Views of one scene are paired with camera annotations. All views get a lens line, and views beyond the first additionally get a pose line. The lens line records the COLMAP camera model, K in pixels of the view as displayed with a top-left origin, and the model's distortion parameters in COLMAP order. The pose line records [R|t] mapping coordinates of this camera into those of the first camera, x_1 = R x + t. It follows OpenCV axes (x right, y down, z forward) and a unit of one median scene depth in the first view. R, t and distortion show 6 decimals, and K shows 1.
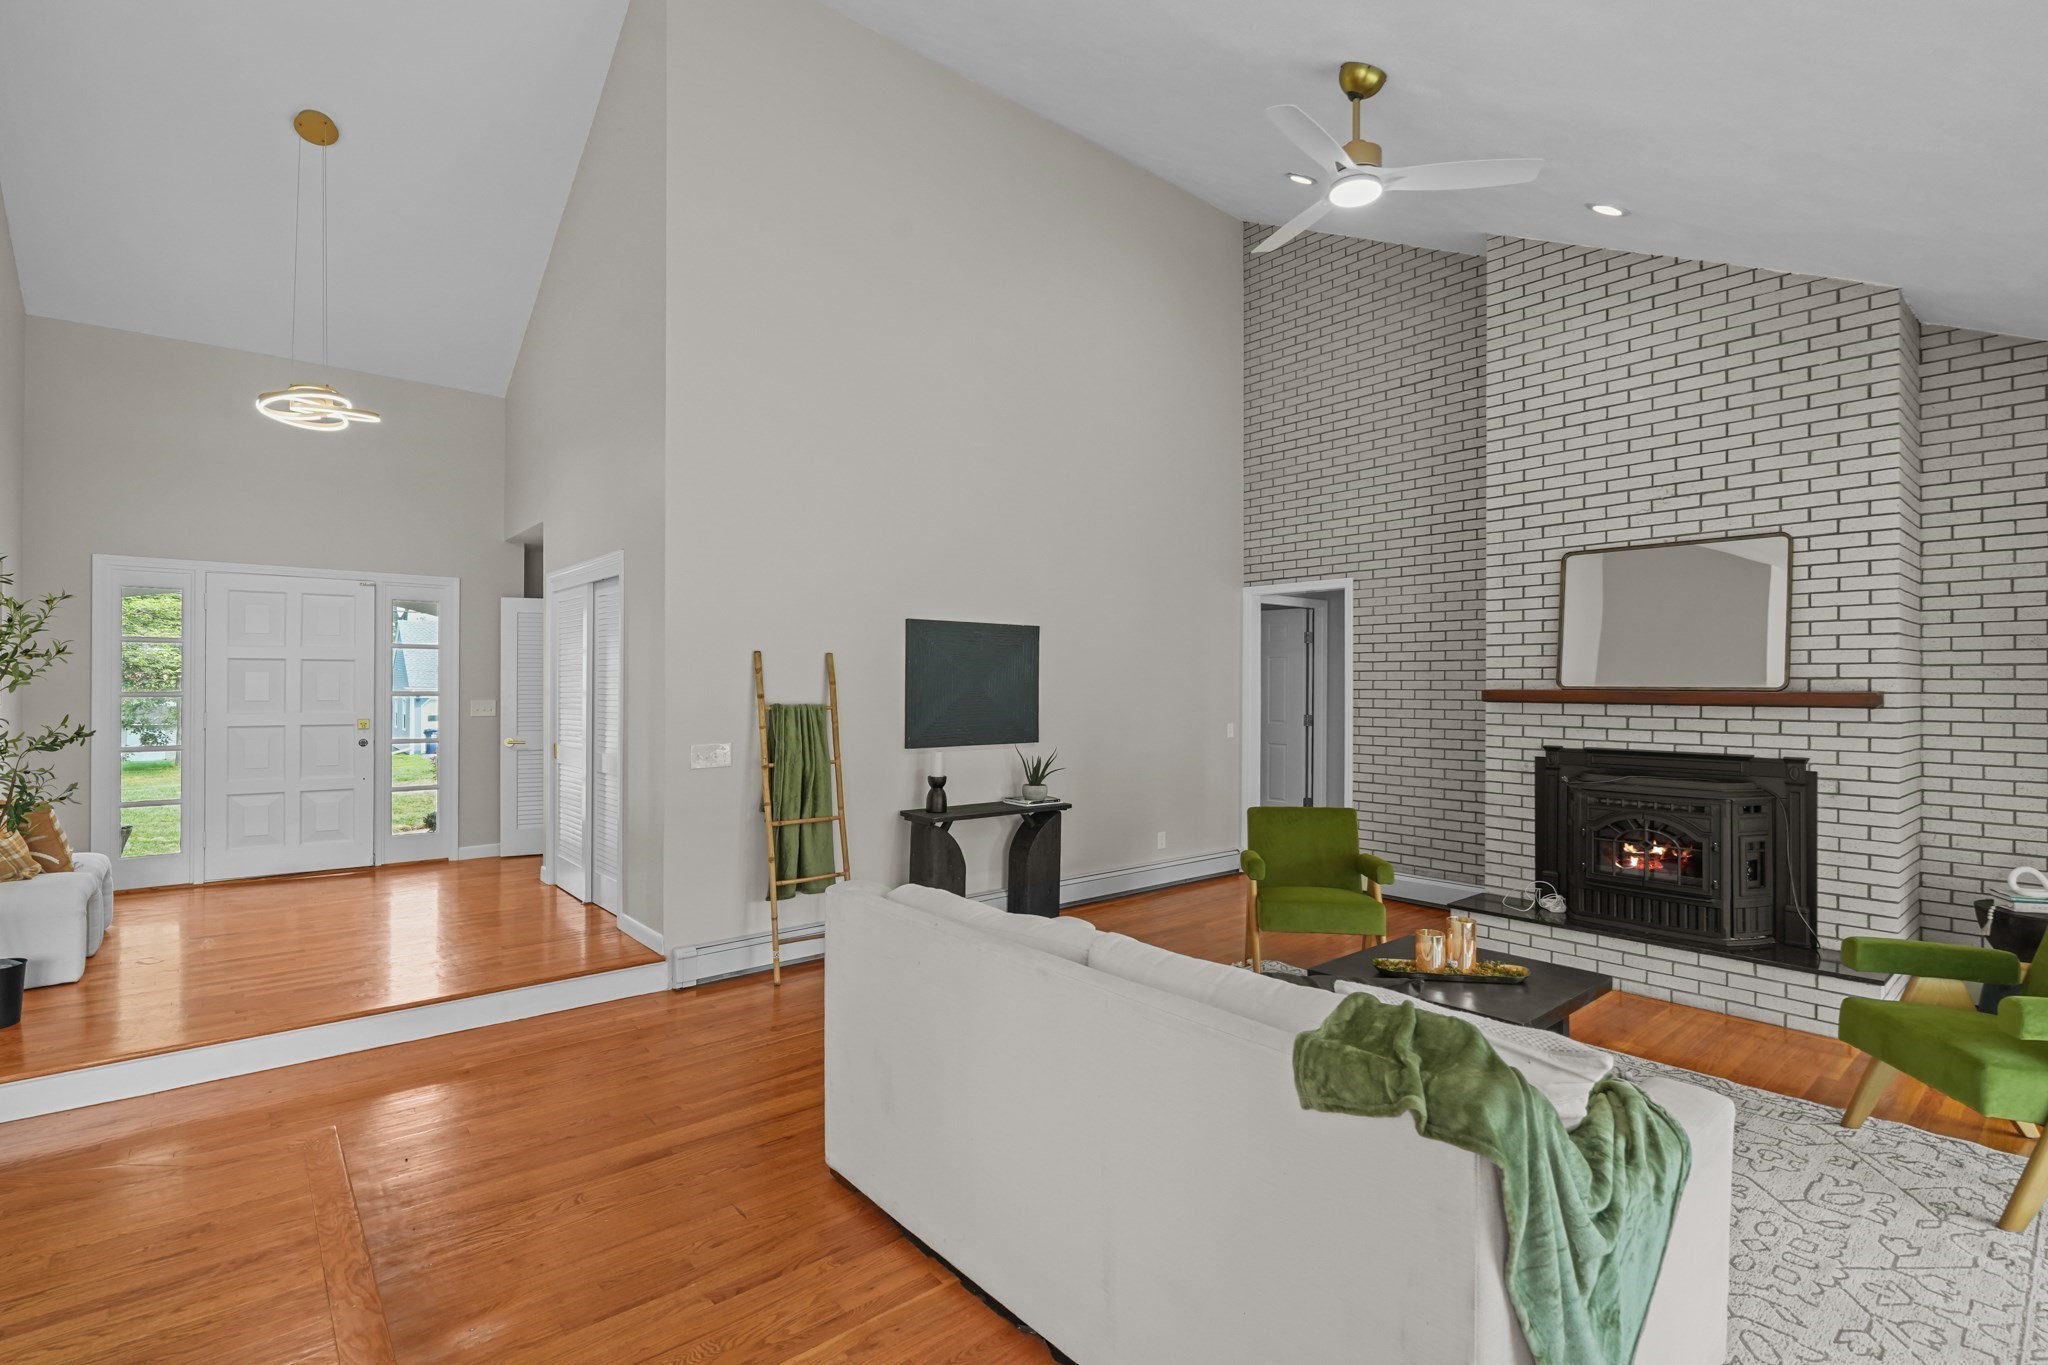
lens RADIAL K [[950.9, 0, 1024.0], [0, 950.9, 682.5], [0, 0, 1]] dist [-0.002209, -0.001069]
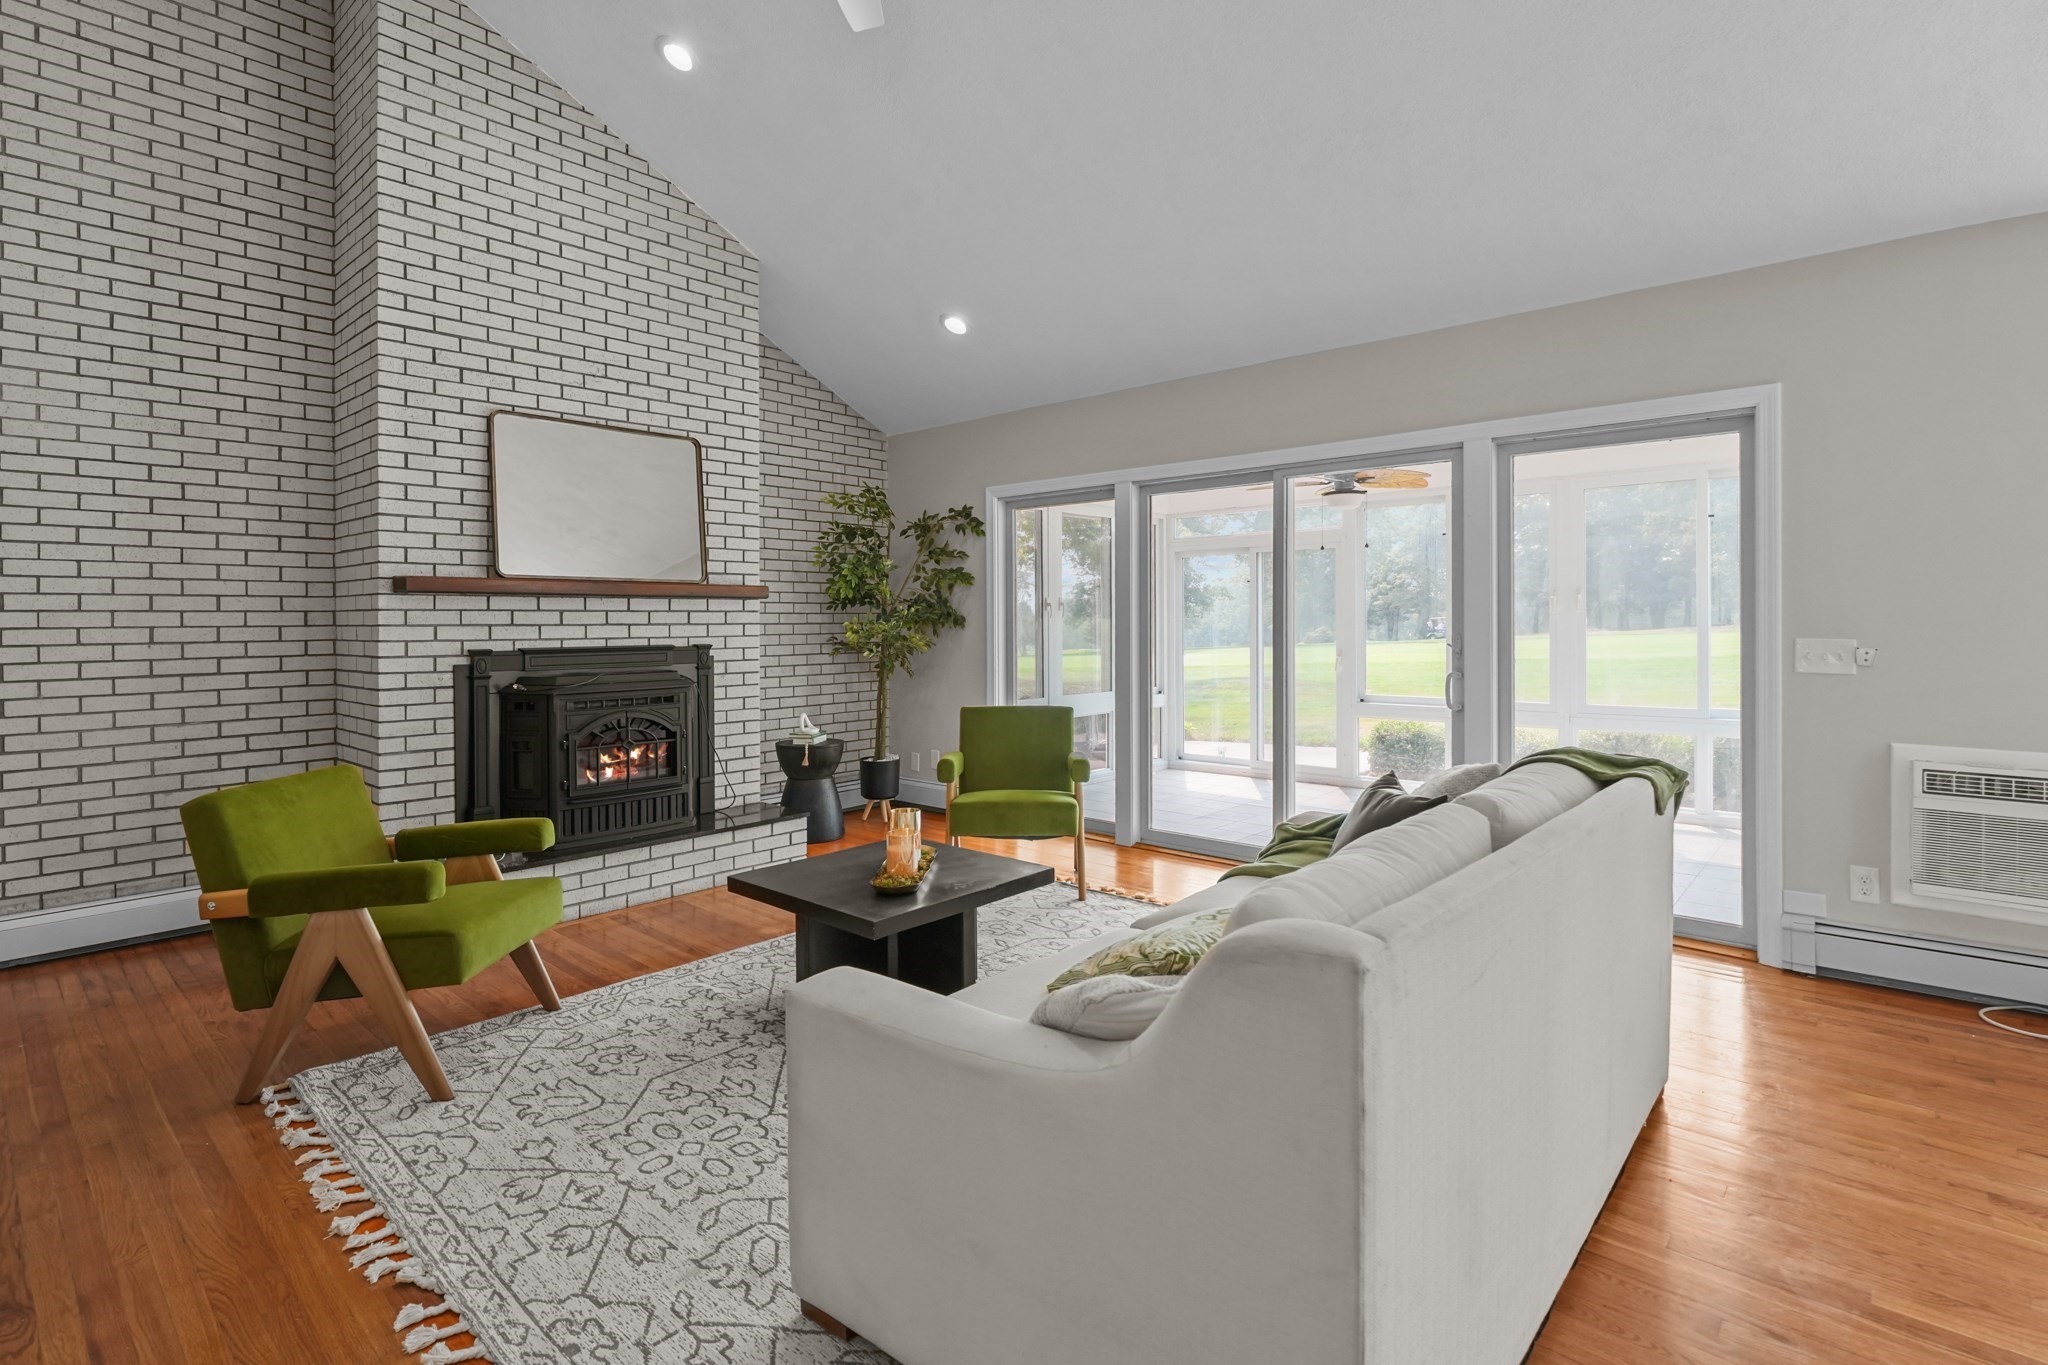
lens RADIAL K [[982.1, 0, 1047.0], [0, 982.1, 620.8], [0, 0, 1]] dist [-0.001467, -0.001338]
pose [[-0.141191, -0.004391, 0.989973, -0.320506], [0.002464, 0.999986, 0.004787, 0.040085], [-0.989979, 0.003115, -0.141178, 0.647098]]
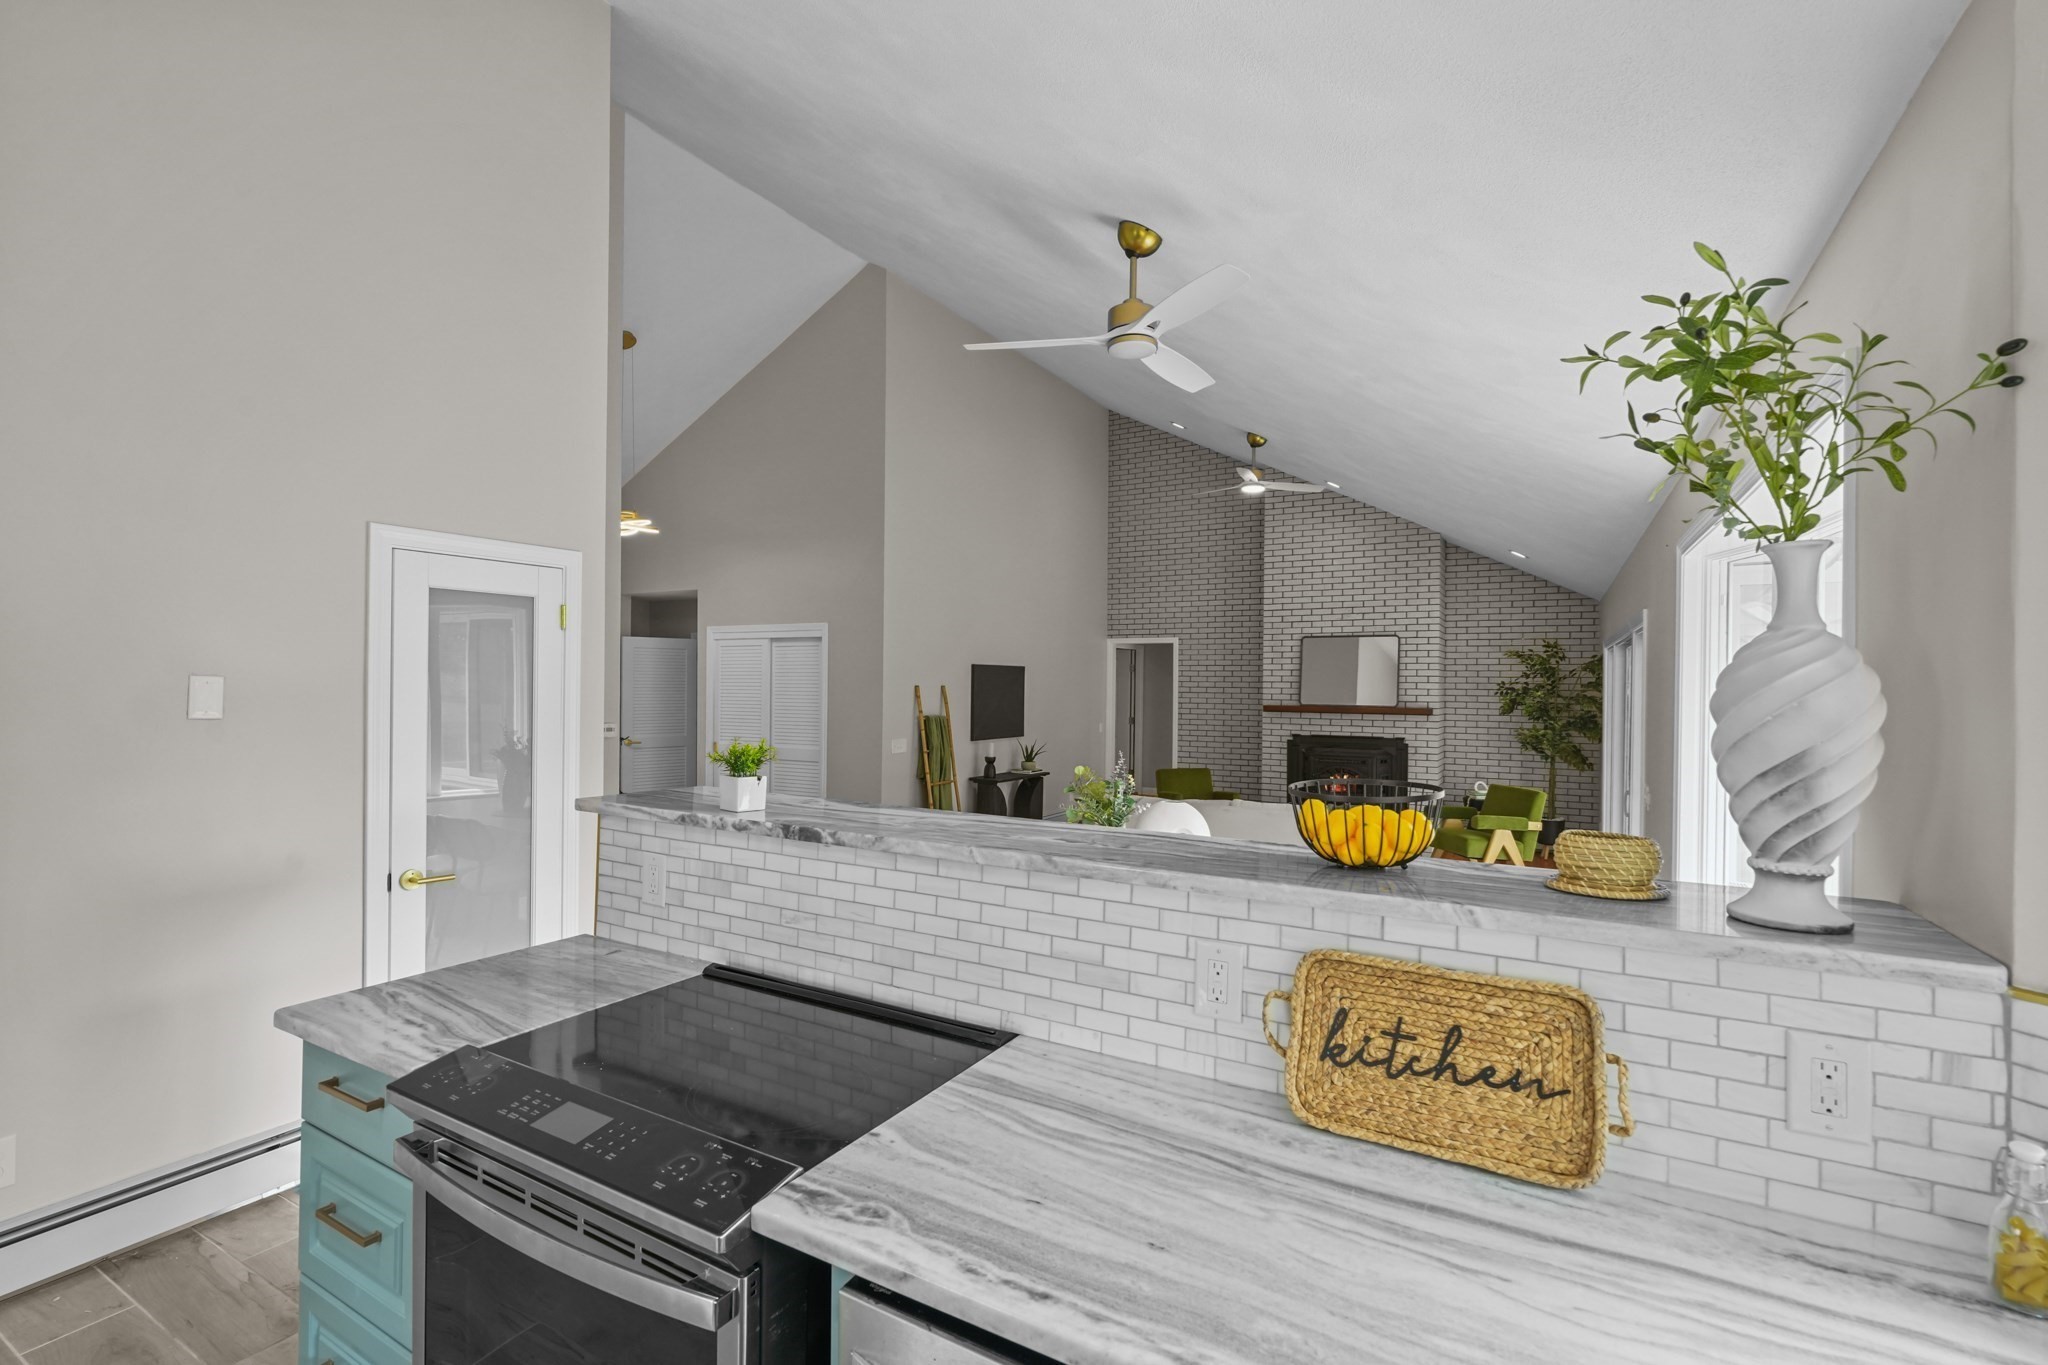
lens RADIAL K [[924.7, 0, 1023.0], [0, 924.7, 689.8], [0, 0, 1]] dist [-0.016651, 0.000007]
pose [[0.940513, 0.002504, 0.339749, -0.627310], [-0.006085, 0.999937, 0.009476, -0.039747], [-0.339704, -0.010980, 0.940468, -0.607636]]
